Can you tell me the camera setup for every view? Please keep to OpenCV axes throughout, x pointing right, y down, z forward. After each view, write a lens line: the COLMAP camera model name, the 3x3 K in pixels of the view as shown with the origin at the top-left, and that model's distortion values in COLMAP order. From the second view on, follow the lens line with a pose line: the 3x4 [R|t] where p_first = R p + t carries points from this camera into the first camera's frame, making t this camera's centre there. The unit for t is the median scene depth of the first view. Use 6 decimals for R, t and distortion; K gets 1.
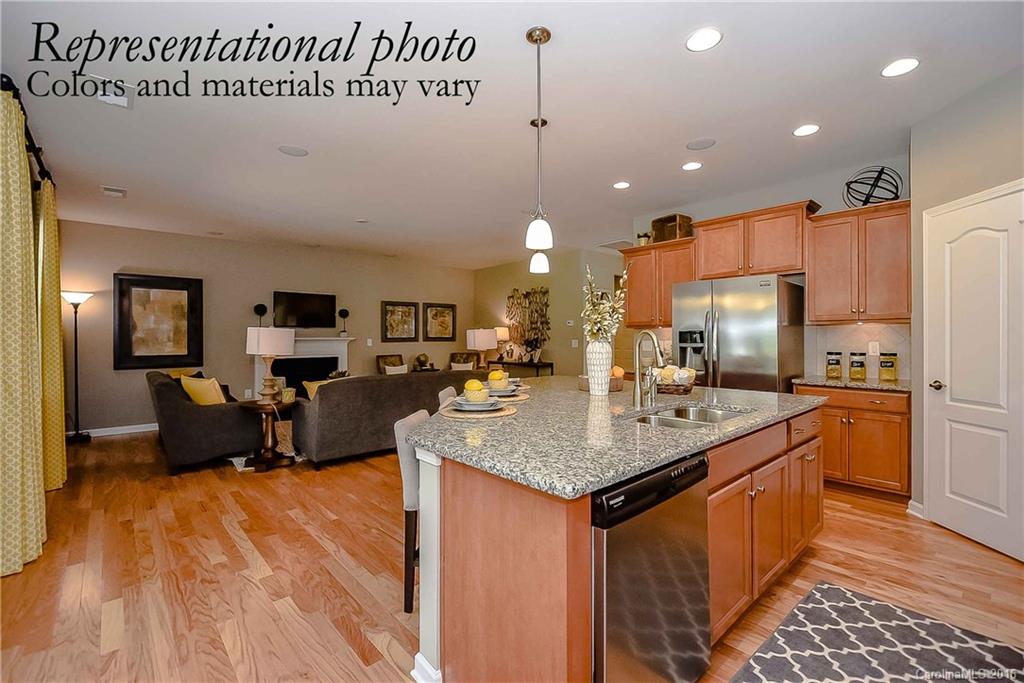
lens RADIAL K [[449.2, 0, 519.7], [0, 449.2, 338.4], [0, 0, 1]] dist [0.006664, -0.002506]
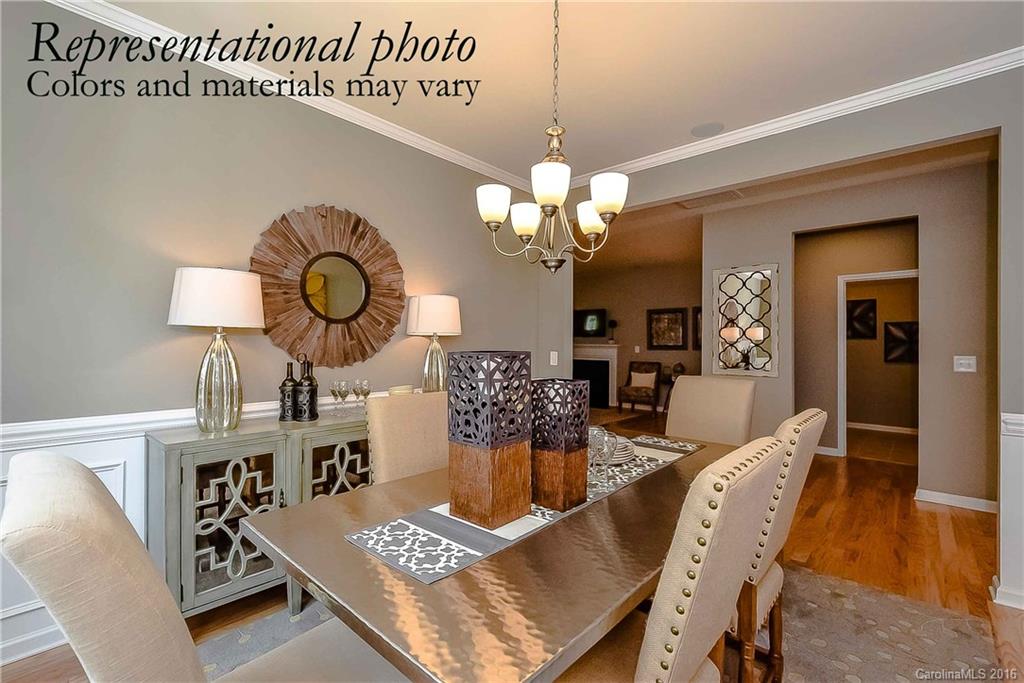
lens RADIAL K [[449.2, 0, 515.2], [0, 449.2, 341.3], [0, 0, 1]] dist [0.006664, -0.002506]
pose [[0.096787, 0.003175, -0.995300, 0.902061], [-0.009304, 0.999954, 0.002285, -0.013032], [0.995262, 0.009039, 0.096812, 0.762130]]
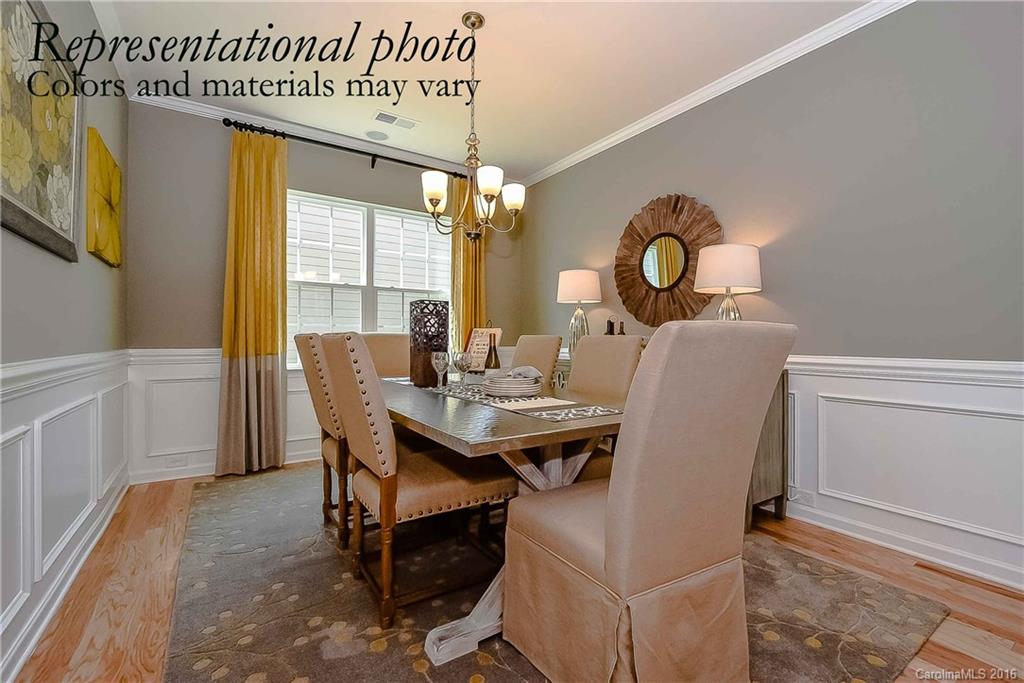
lens RADIAL K [[449.2, 0, 511.2], [0, 449.2, 340.3], [0, 0, 1]] dist [0.006664, -0.002506]
pose [[-0.986634, -0.000320, 0.162954, -1.677582], [0.000477, 0.999988, 0.004853, 0.274793], [-0.162954, 0.004866, -0.986622, 3.789496]]
